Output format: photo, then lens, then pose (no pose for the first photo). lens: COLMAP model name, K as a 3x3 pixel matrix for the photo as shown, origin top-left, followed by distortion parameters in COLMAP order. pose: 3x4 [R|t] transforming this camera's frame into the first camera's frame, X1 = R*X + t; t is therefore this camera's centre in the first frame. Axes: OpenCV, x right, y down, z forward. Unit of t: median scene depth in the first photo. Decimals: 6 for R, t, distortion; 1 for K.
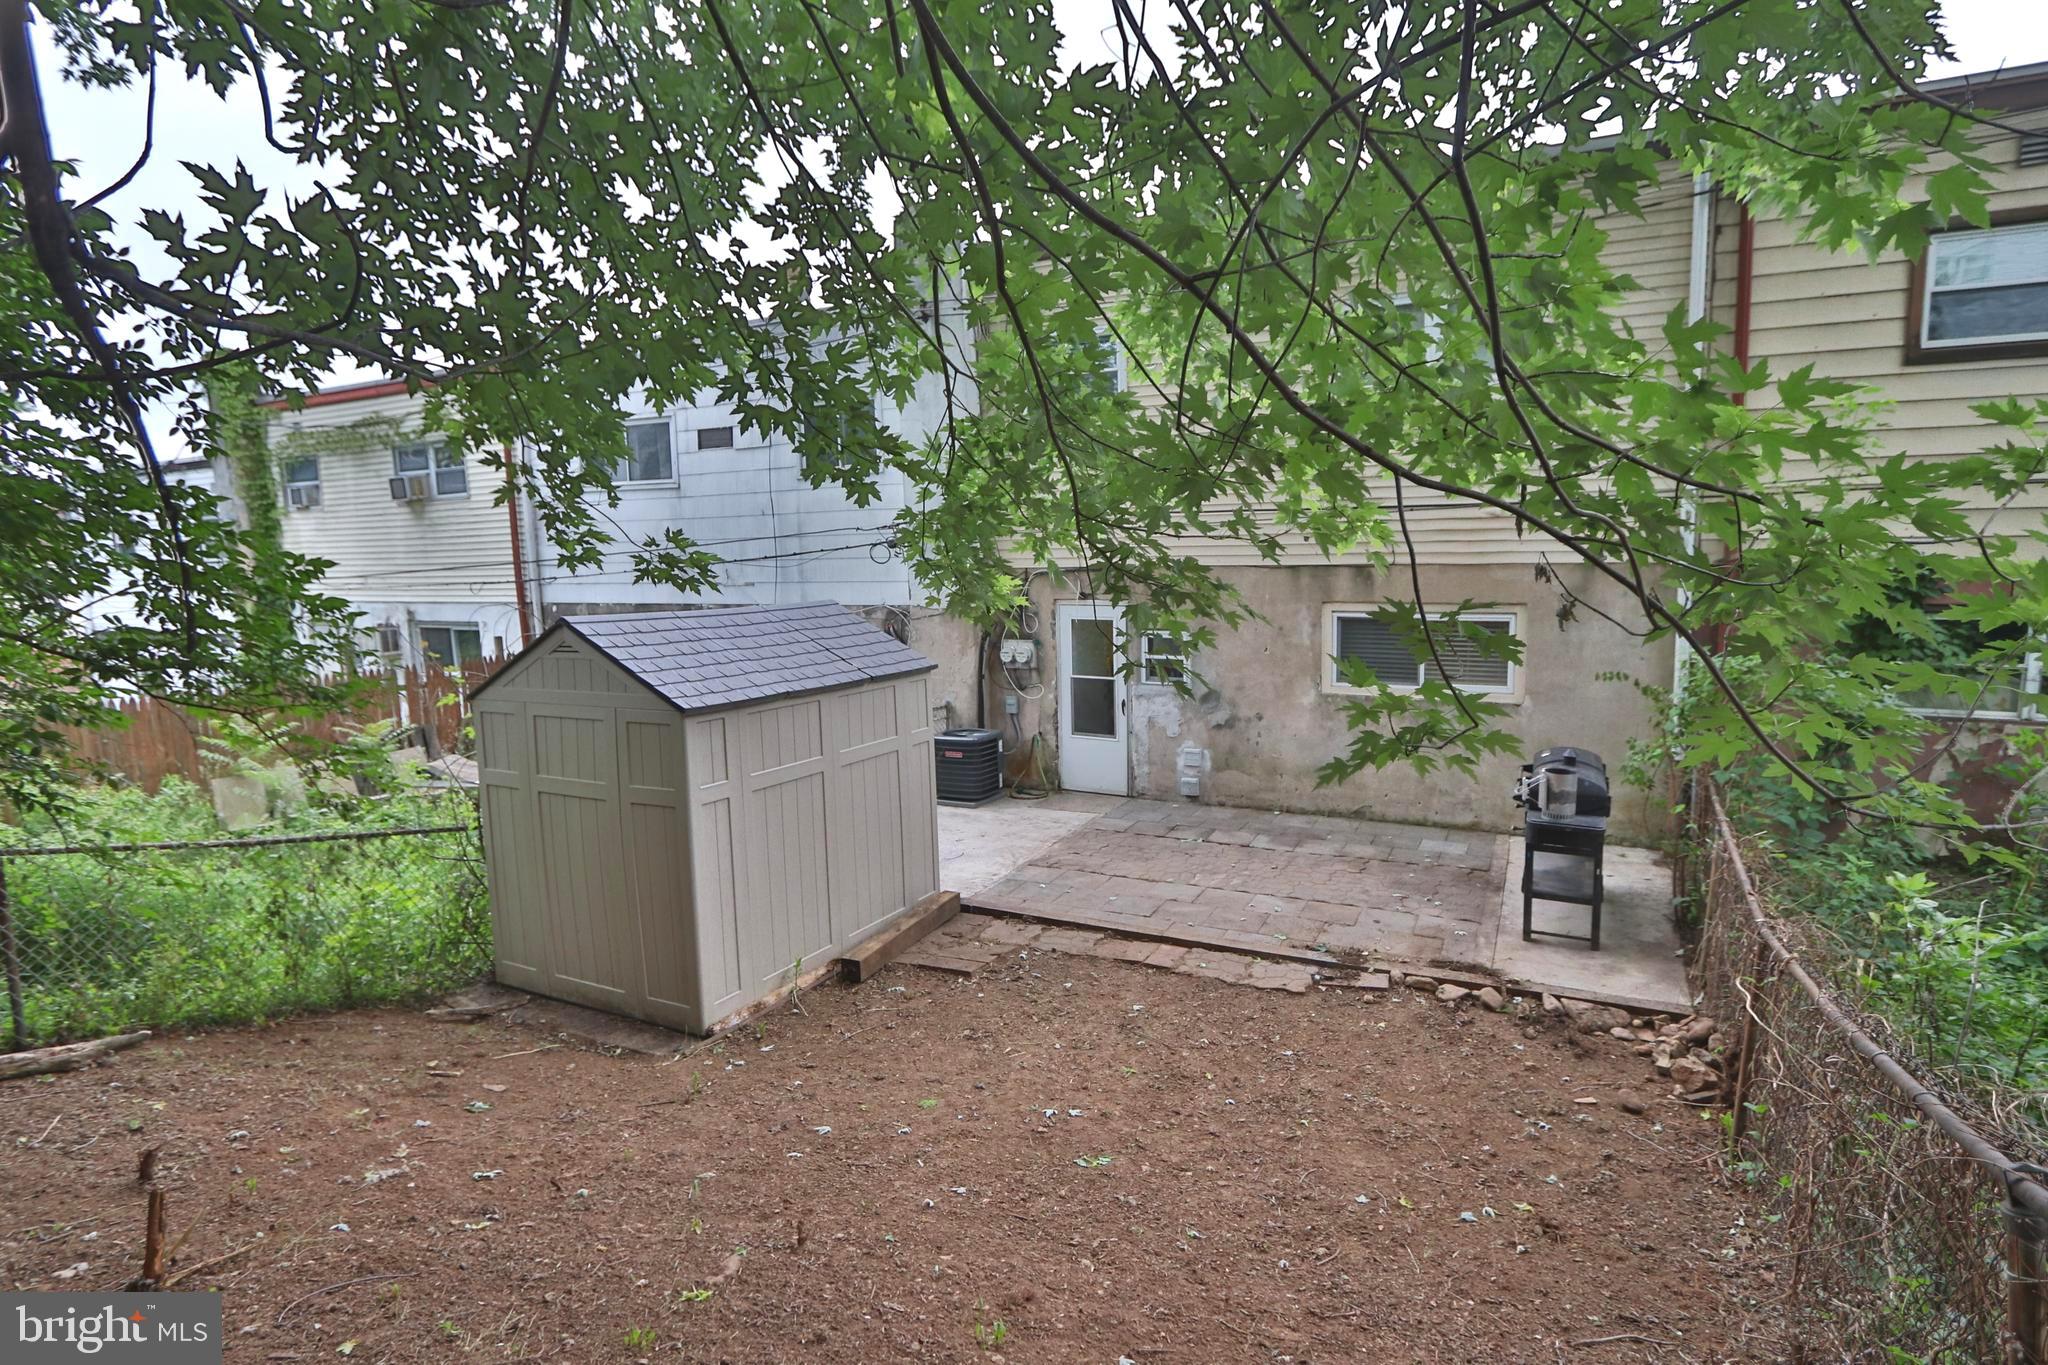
lens RADIAL K [[1047.4, 0, 1020.7], [0, 1047.4, 683.8], [0, 0, 1]] dist [-0.018975, 0.003744]
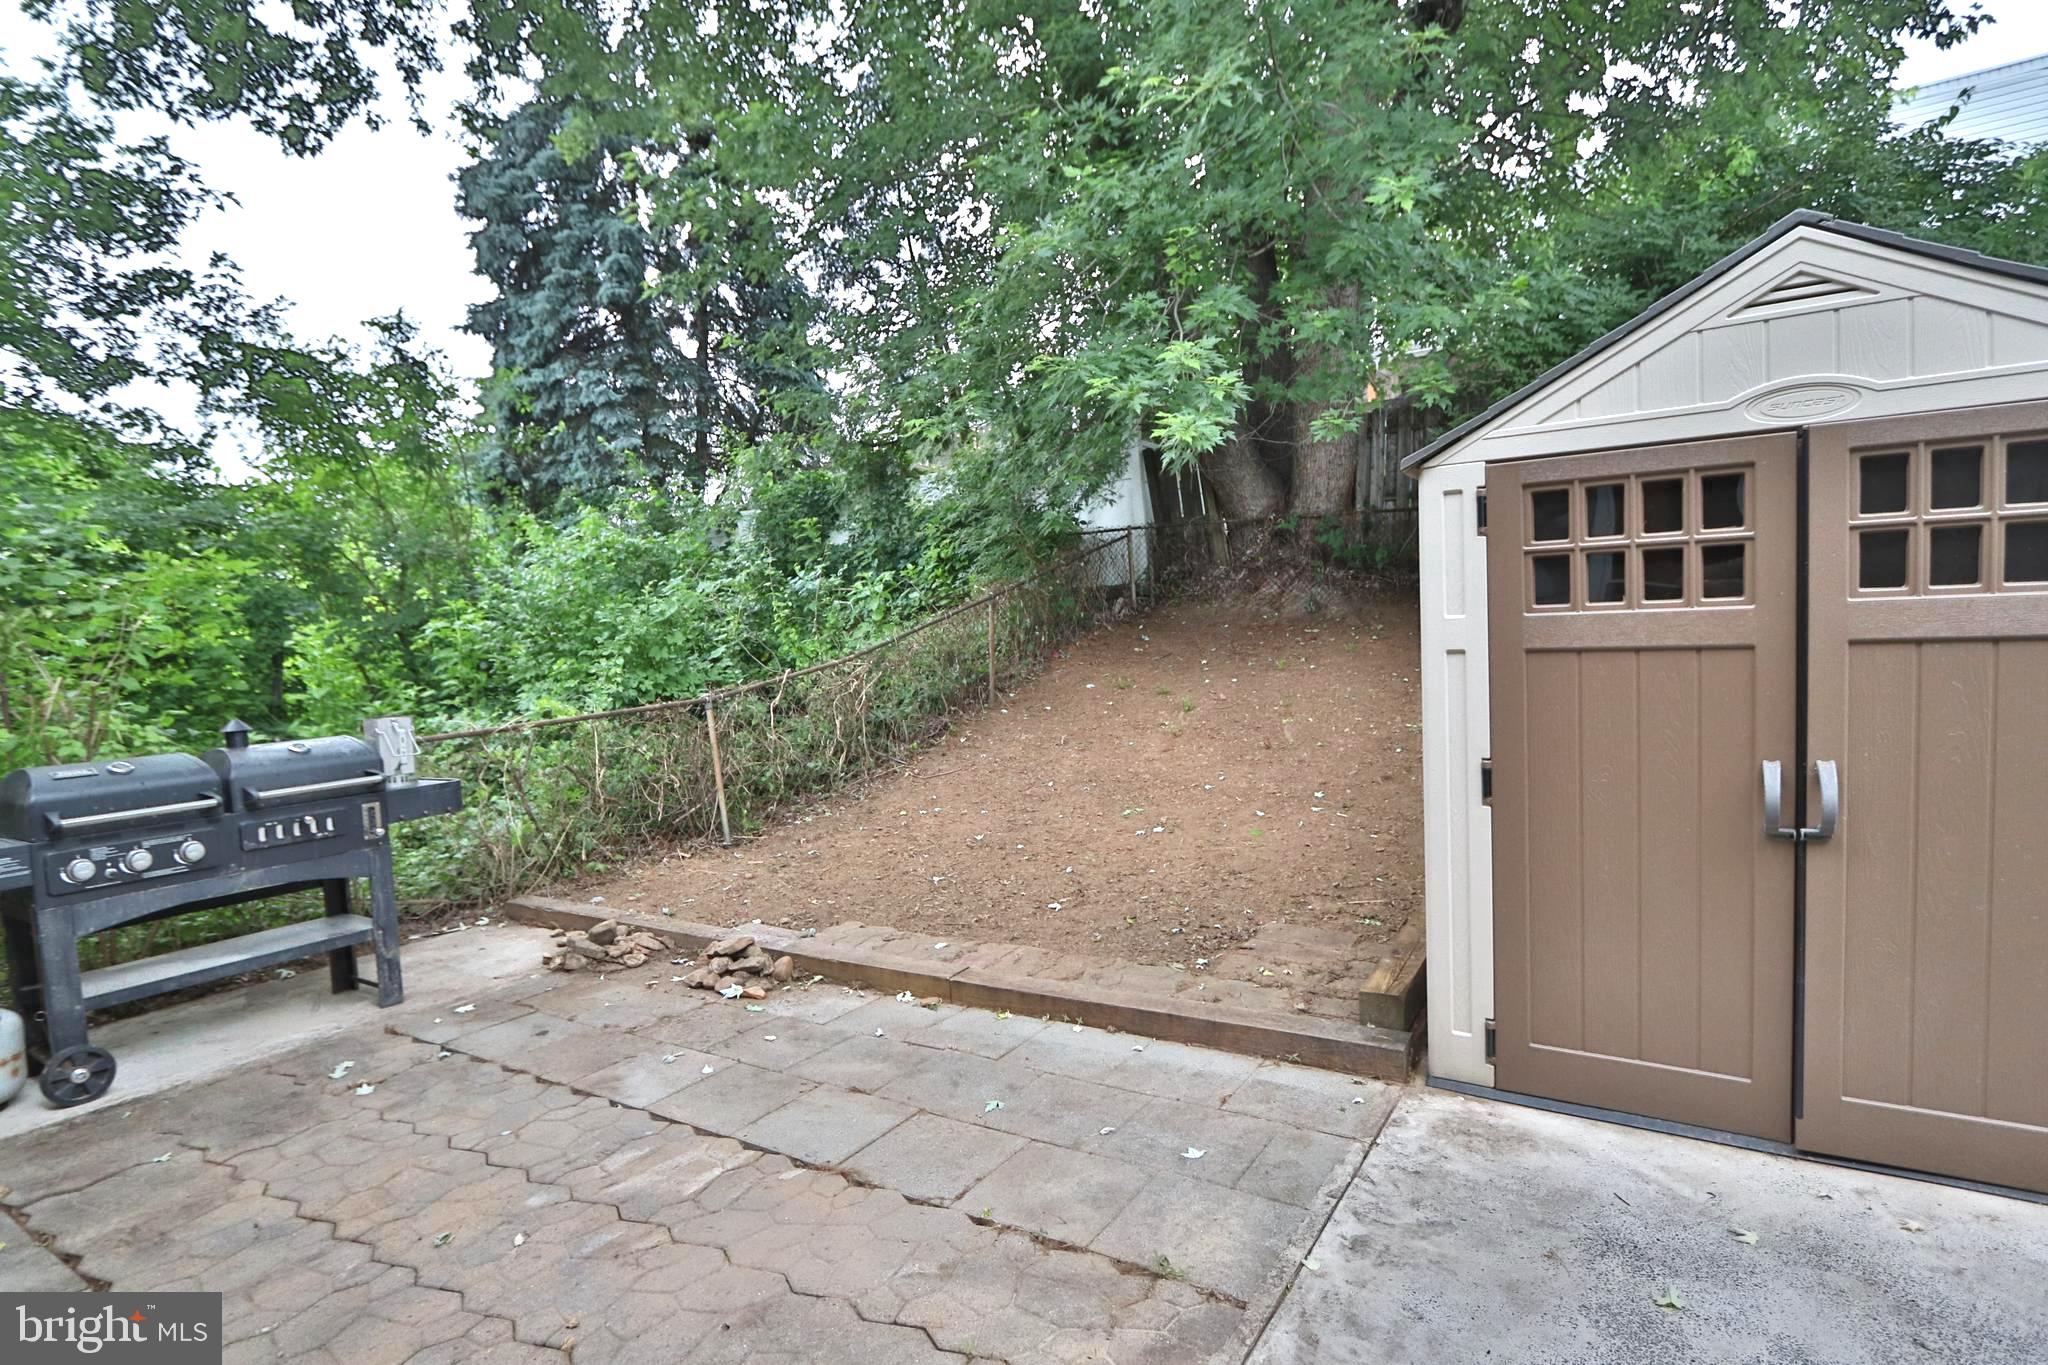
lens RADIAL K [[1047.4, 0, 1030.8], [0, 1047.4, 695.6], [0, 0, 1]] dist [-0.018975, 0.003744]
pose [[-0.991854, 0.070554, 0.106060, 0.022429], [0.089136, 0.979215, 0.182188, -0.015321], [-0.091001, 0.190158, -0.977527, 1.340113]]
